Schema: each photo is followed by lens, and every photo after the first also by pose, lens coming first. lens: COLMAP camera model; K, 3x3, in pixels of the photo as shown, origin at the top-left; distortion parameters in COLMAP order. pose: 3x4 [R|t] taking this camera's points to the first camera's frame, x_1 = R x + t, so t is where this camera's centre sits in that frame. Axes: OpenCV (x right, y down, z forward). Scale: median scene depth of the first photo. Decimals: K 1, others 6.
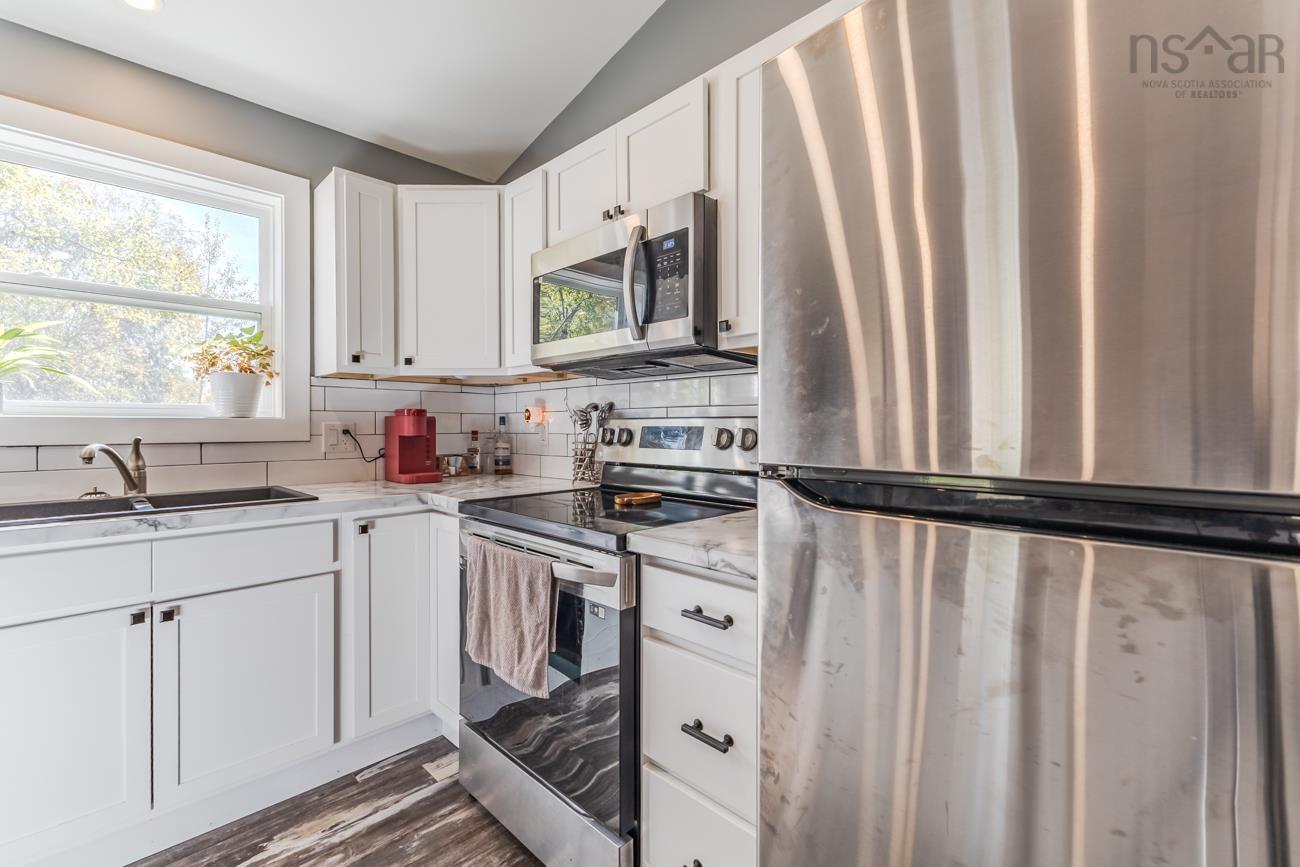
lens RADIAL K [[566.0, 0, 648.3], [0, 566.0, 427.8], [0, 0, 1]] dist [0.012295, -0.000368]
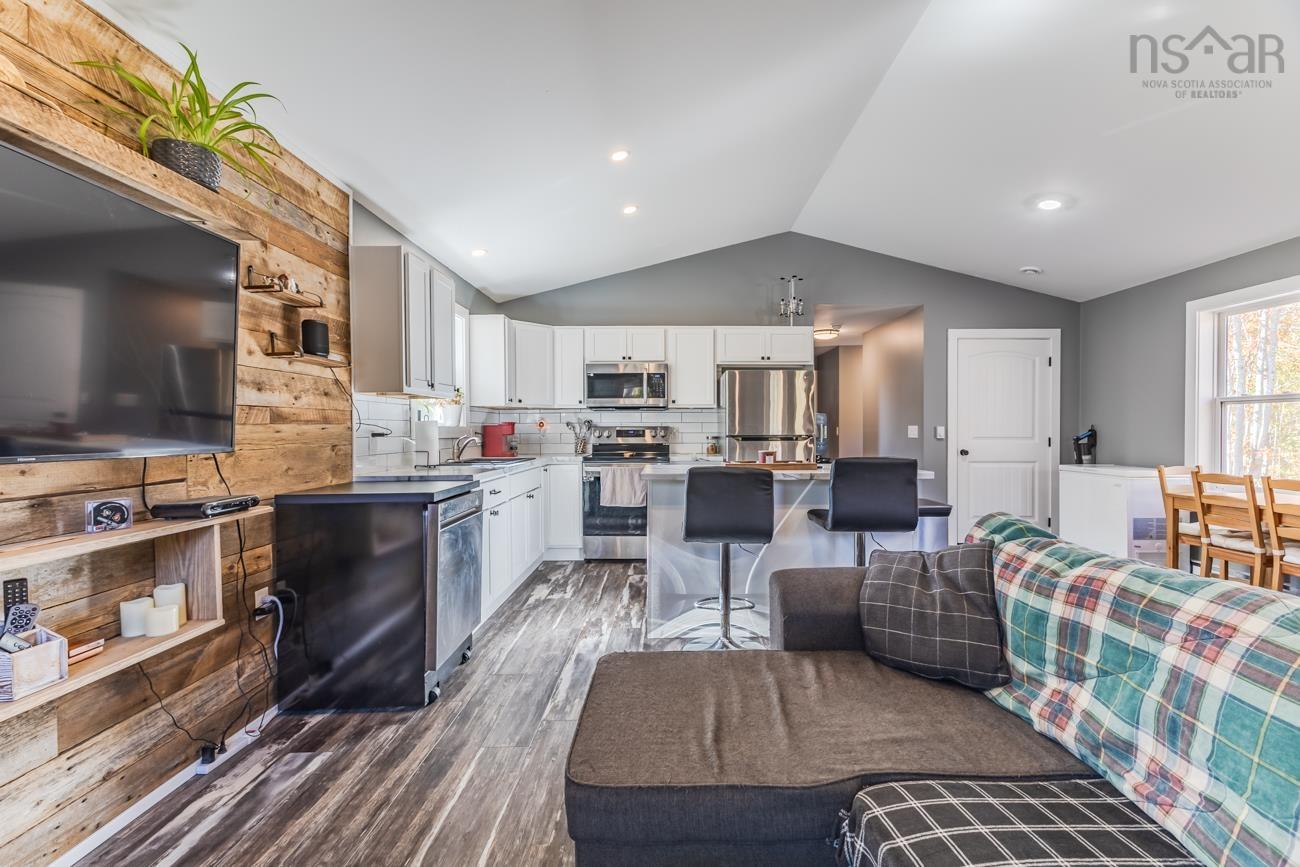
lens RADIAL K [[559.2, 0, 677.1], [0, 559.2, 430.1], [0, 0, 1]] dist [0.020181, -0.008963]
pose [[0.692170, -0.002382, 0.721730, -1.656530], [0.002951, 0.999996, 0.000470, 0.002211], [-0.721728, 0.001805, 0.692174, -1.014090]]
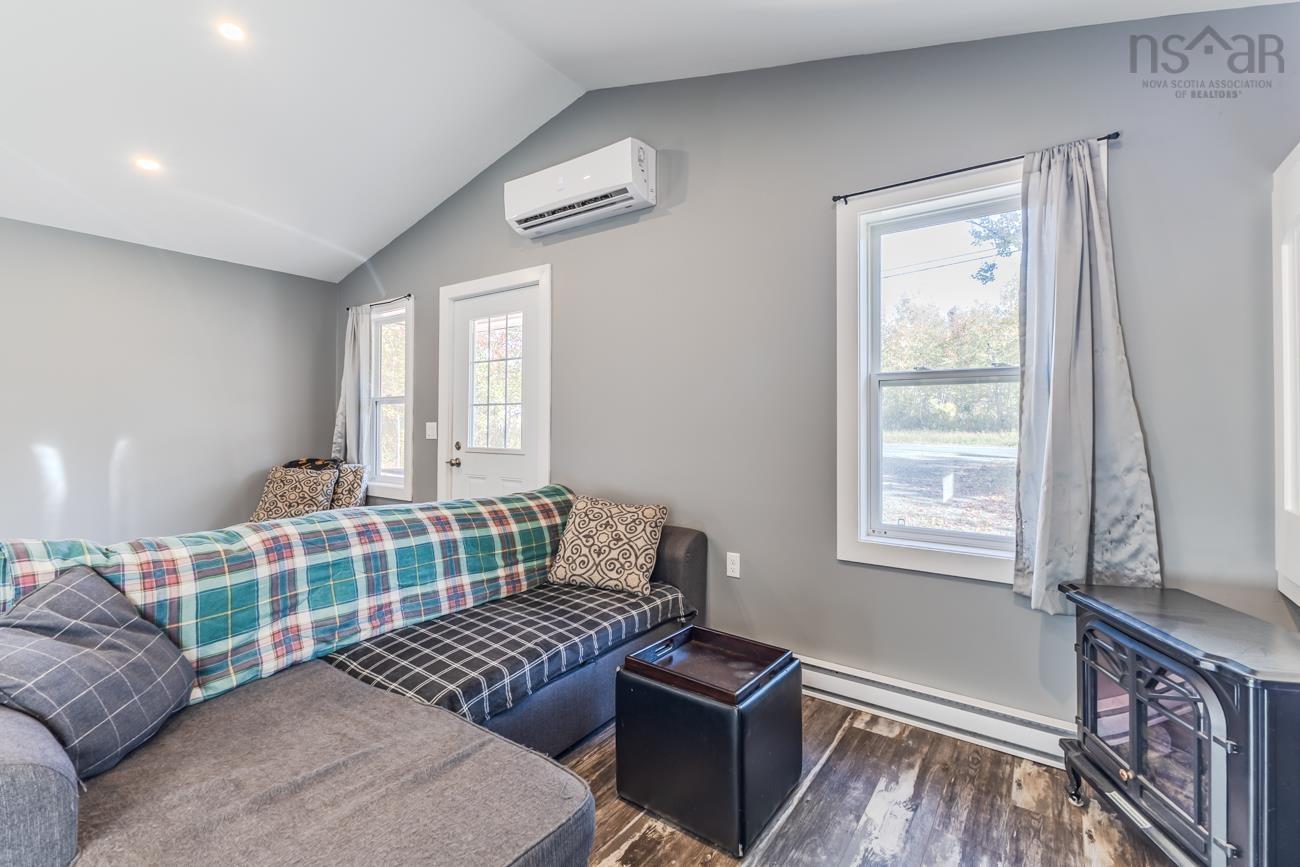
lens RADIAL K [[566.0, 0, 648.3], [0, 566.0, 427.8], [0, 0, 1]] dist [0.012295, -0.000368]
pose [[-0.985305, 0.004698, -0.170740, -1.281640], [0.002842, 0.999934, 0.011115, -0.001850], [0.170781, 0.010466, -0.985253, 0.019812]]
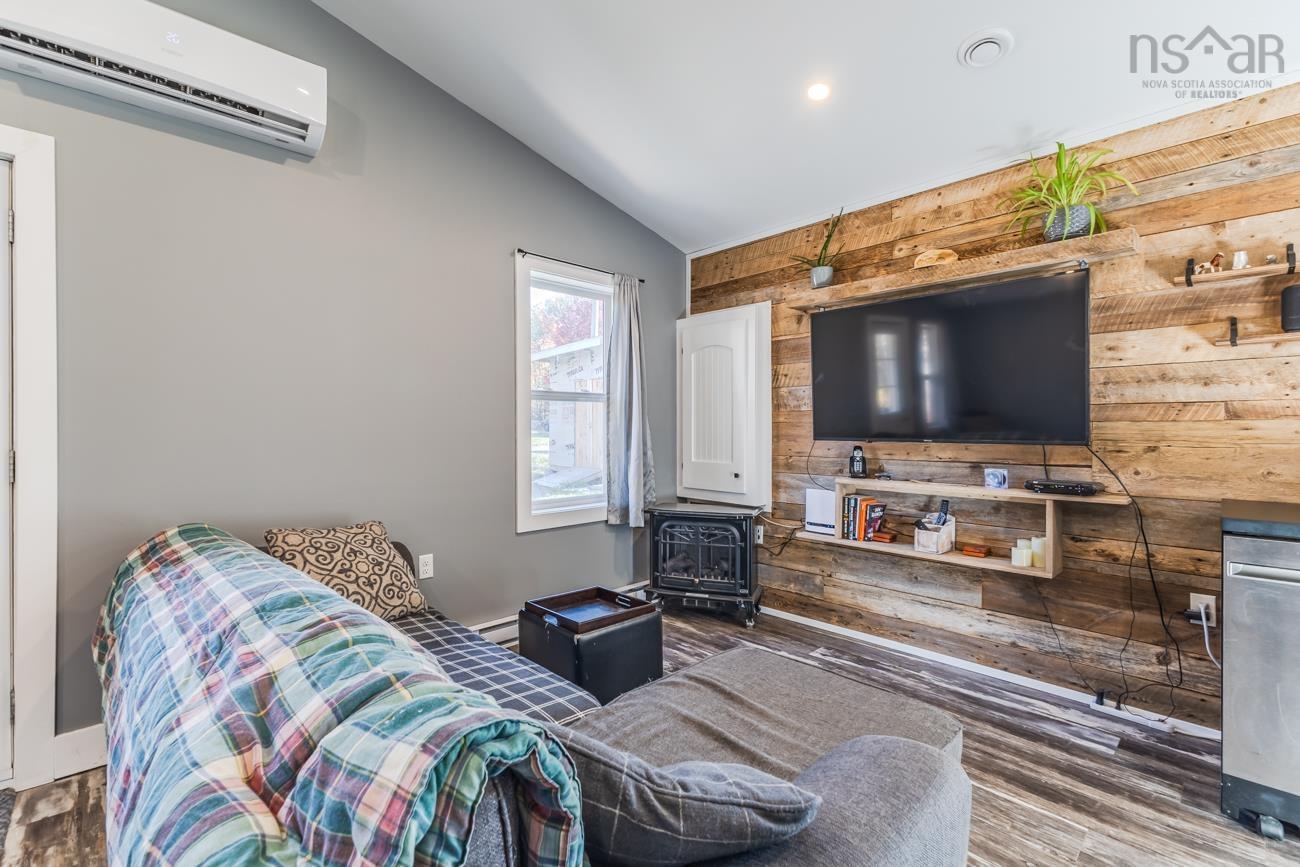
lens RADIAL K [[566.0, 0, 648.3], [0, 566.0, 427.8], [0, 0, 1]] dist [0.012295, -0.000368]
pose [[-0.023061, 0.008519, -0.999698, -0.394690], [-0.001663, 0.999962, 0.008559, -0.005094], [0.999733, 0.001860, -0.023046, -0.681575]]
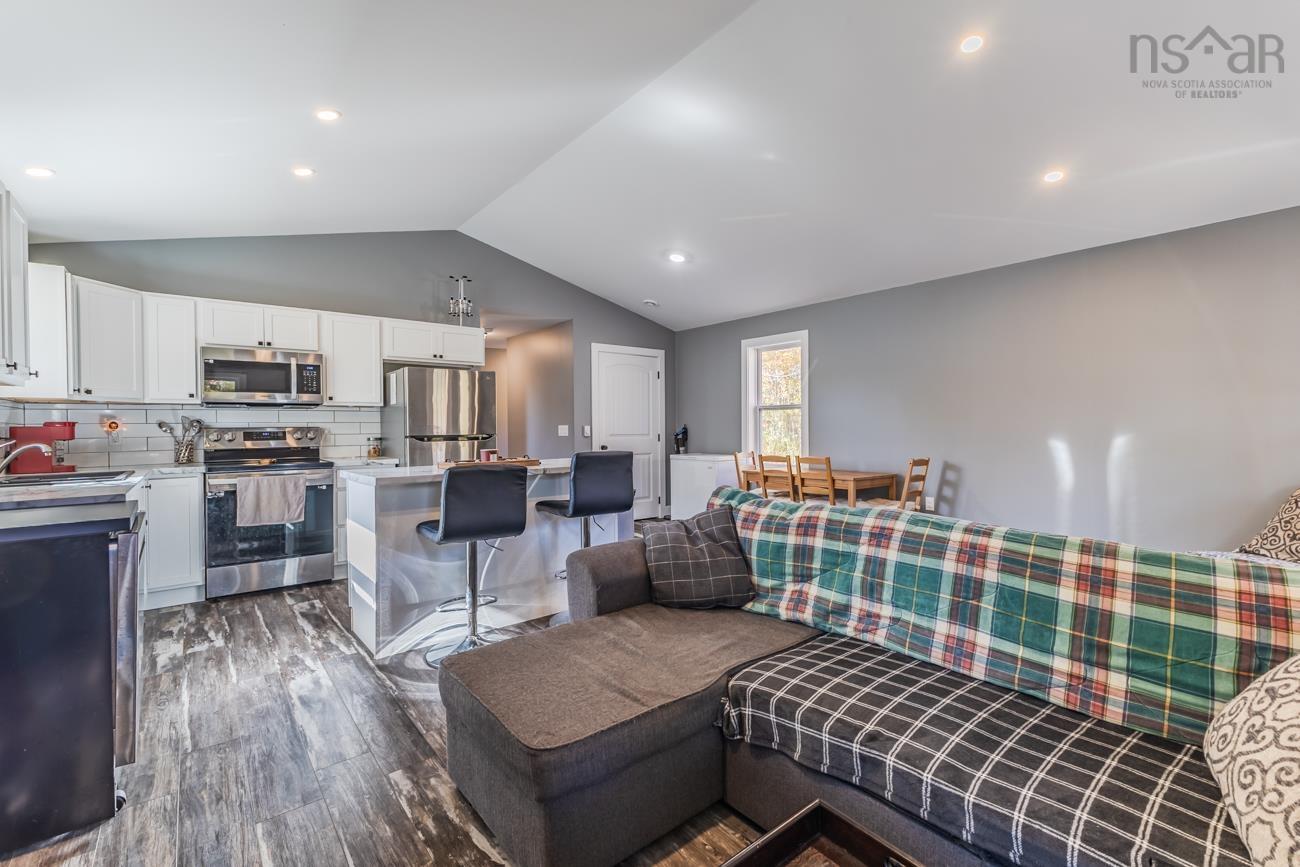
lens RADIAL K [[566.0, 0, 648.3], [0, 566.0, 427.8], [0, 0, 1]] dist [0.012295, -0.000368]
pose [[0.094790, -0.001384, 0.995496, -1.938110], [0.010829, 0.999941, 0.000359, 0.003062], [-0.995438, 0.010746, 0.094799, -0.717269]]
